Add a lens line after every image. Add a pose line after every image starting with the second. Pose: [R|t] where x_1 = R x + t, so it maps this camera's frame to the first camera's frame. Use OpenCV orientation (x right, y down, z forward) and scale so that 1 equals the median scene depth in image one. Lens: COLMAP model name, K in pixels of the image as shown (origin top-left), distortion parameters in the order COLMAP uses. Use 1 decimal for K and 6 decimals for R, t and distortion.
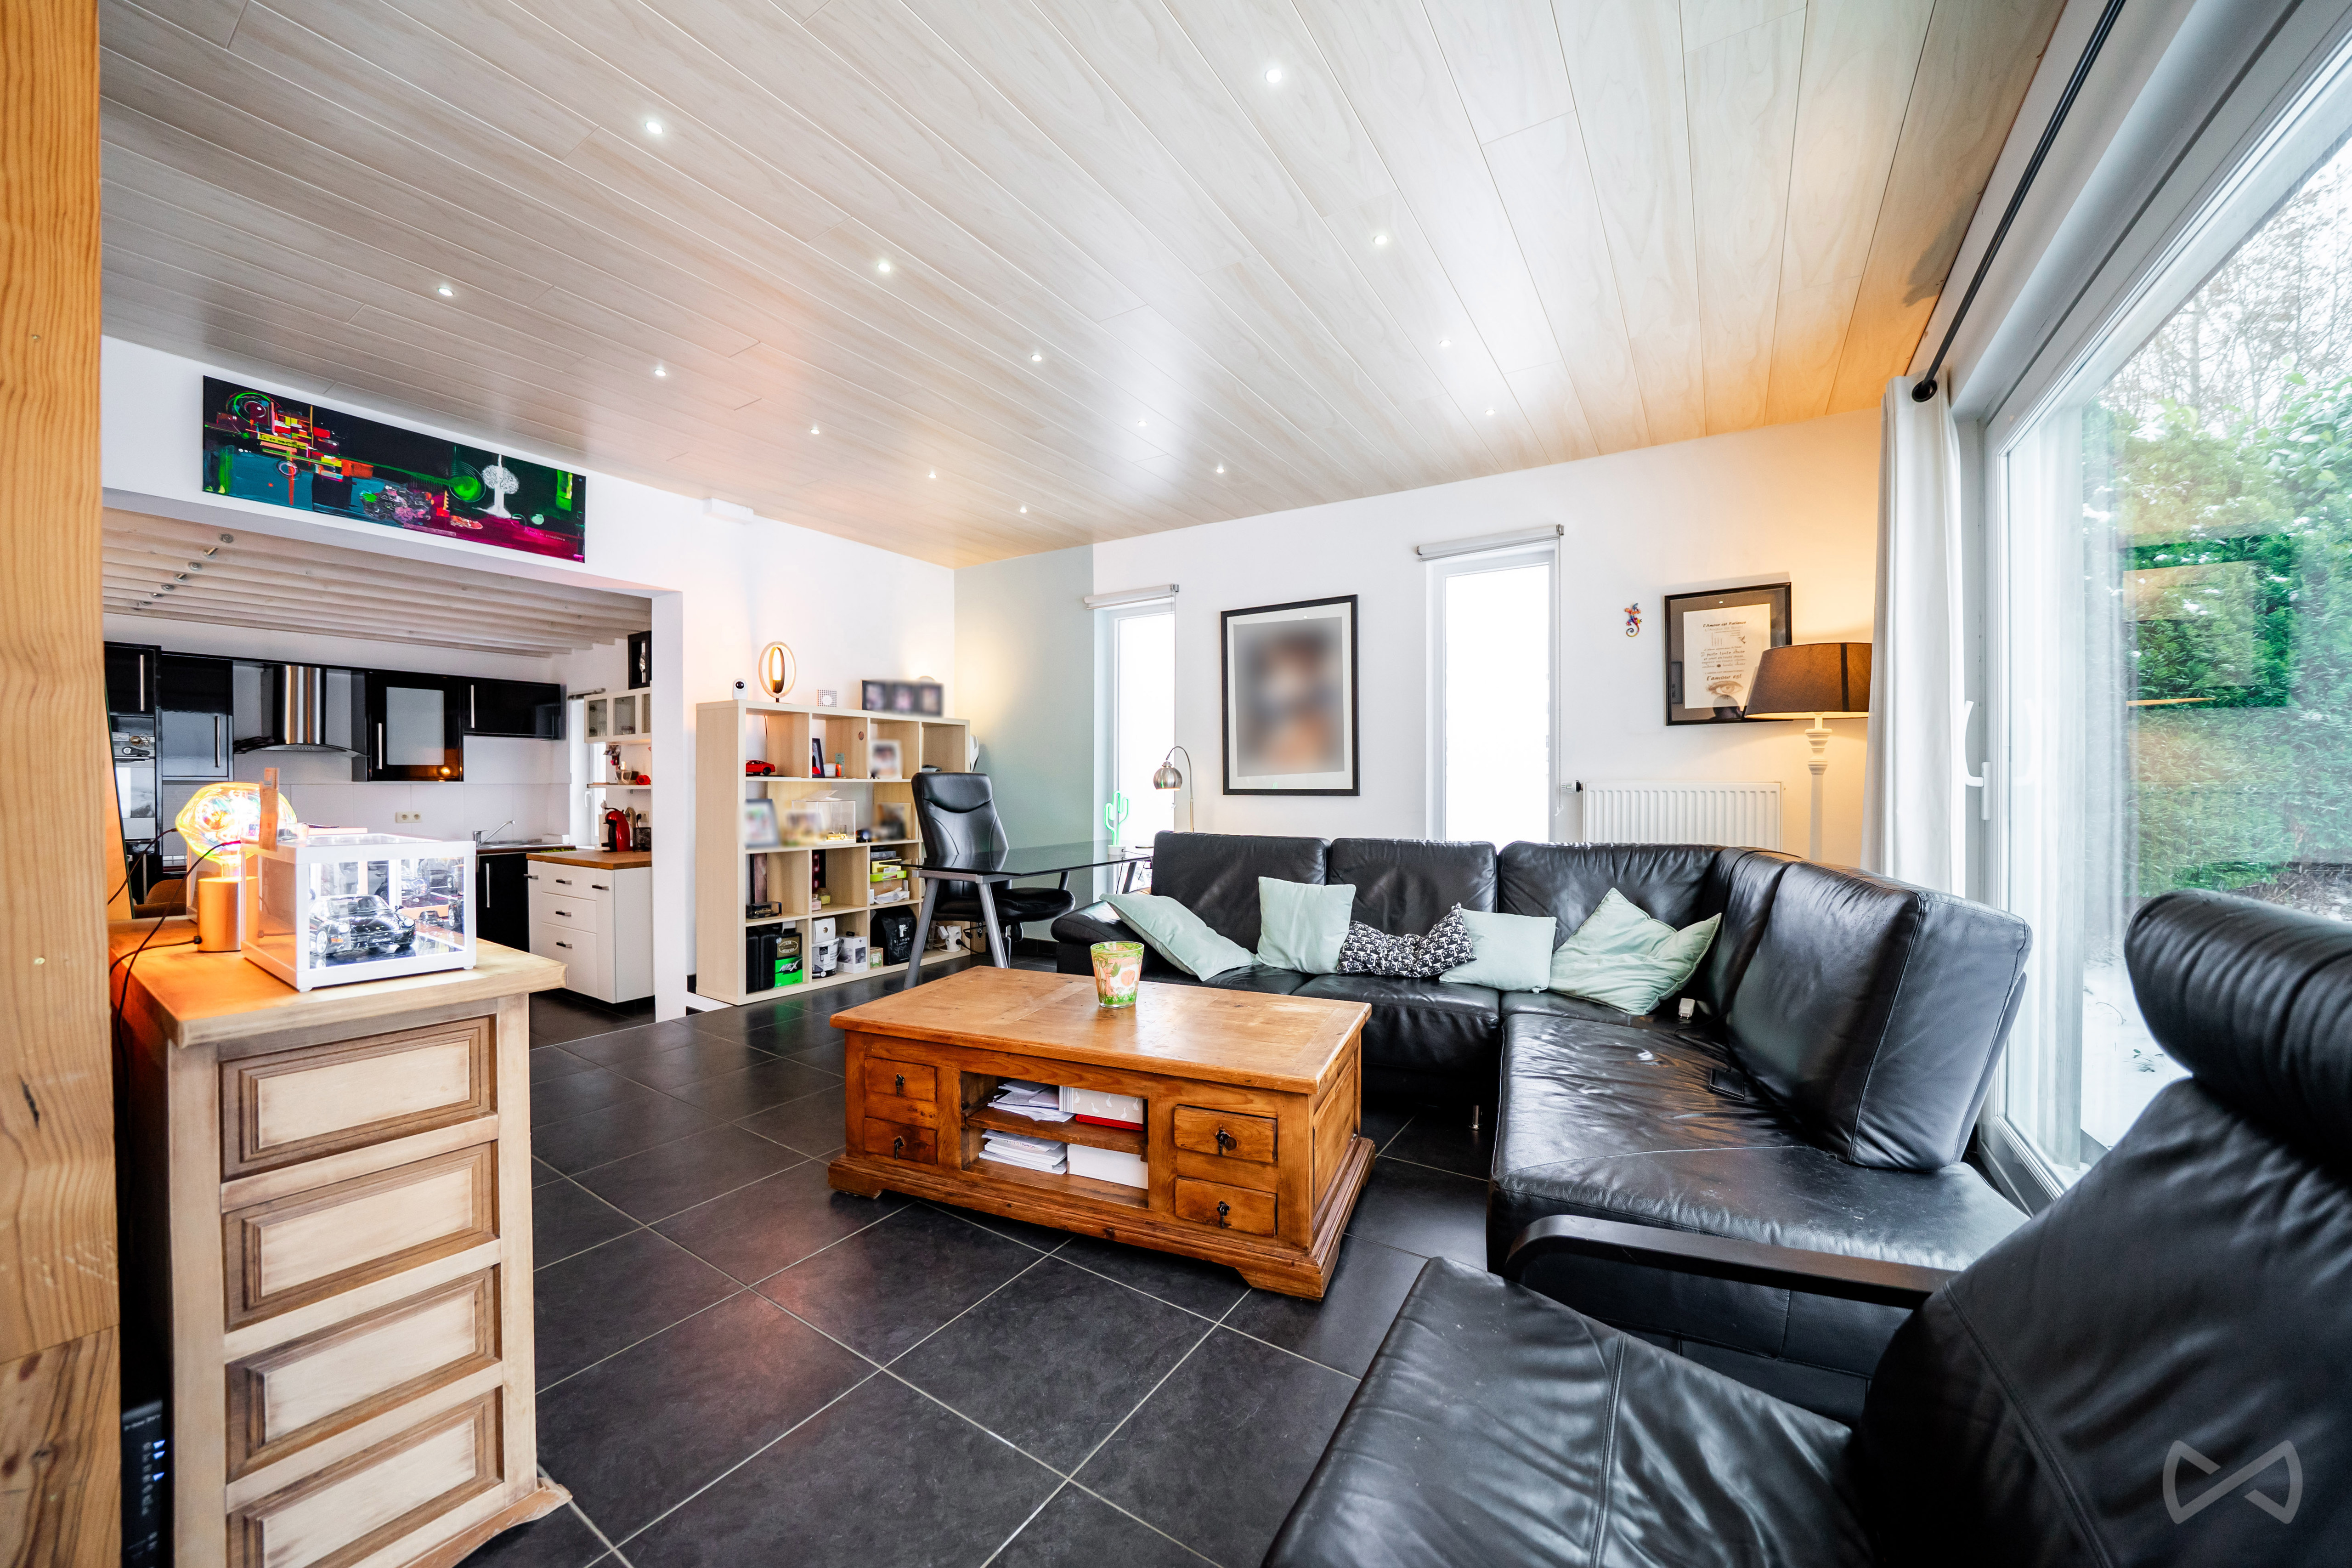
lens RADIAL K [[830.1, 0, 1175.5], [0, 830.1, 781.8], [0, 0, 1]] dist [-0.018491, -0.000083]
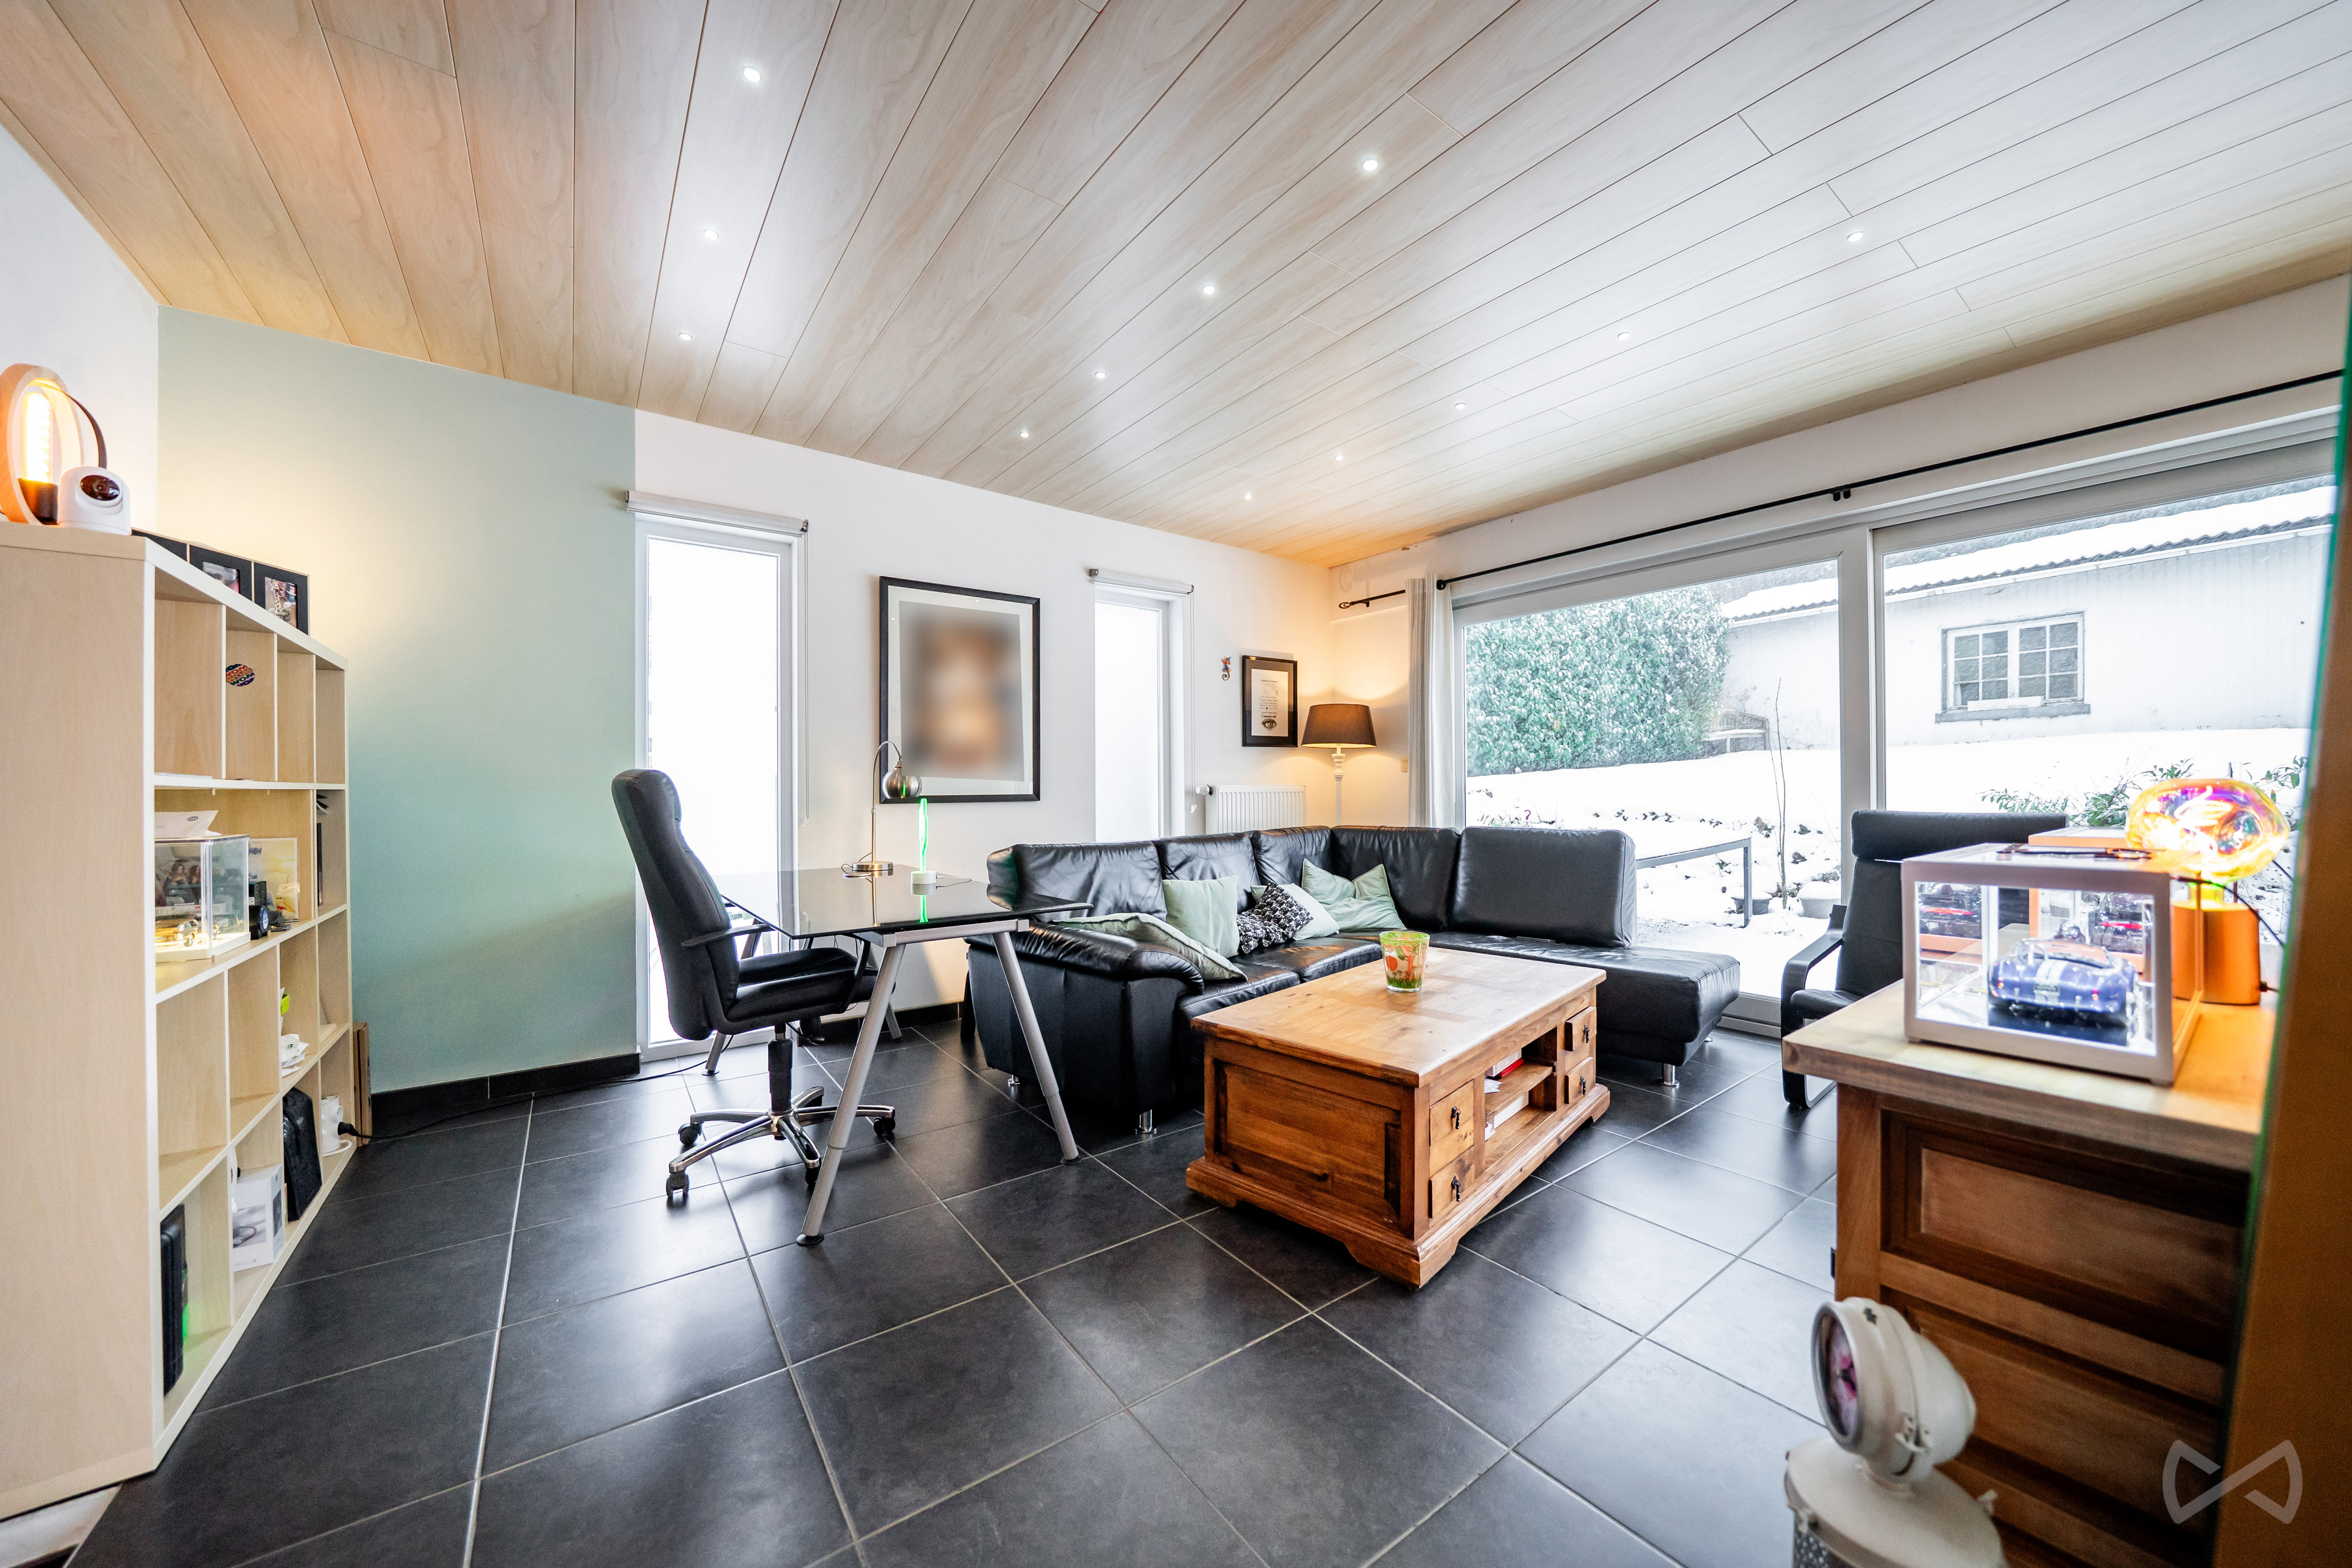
lens RADIAL K [[830.1, 0, 1173.5], [0, 830.1, 786.3], [0, 0, 1]] dist [-0.018491, -0.000083]
pose [[0.366479, 0.000161, 0.930426, -0.670118], [0.006531, 0.999975, -0.002746, 0.002985], [-0.930403, 0.007083, 0.366469, 0.506194]]
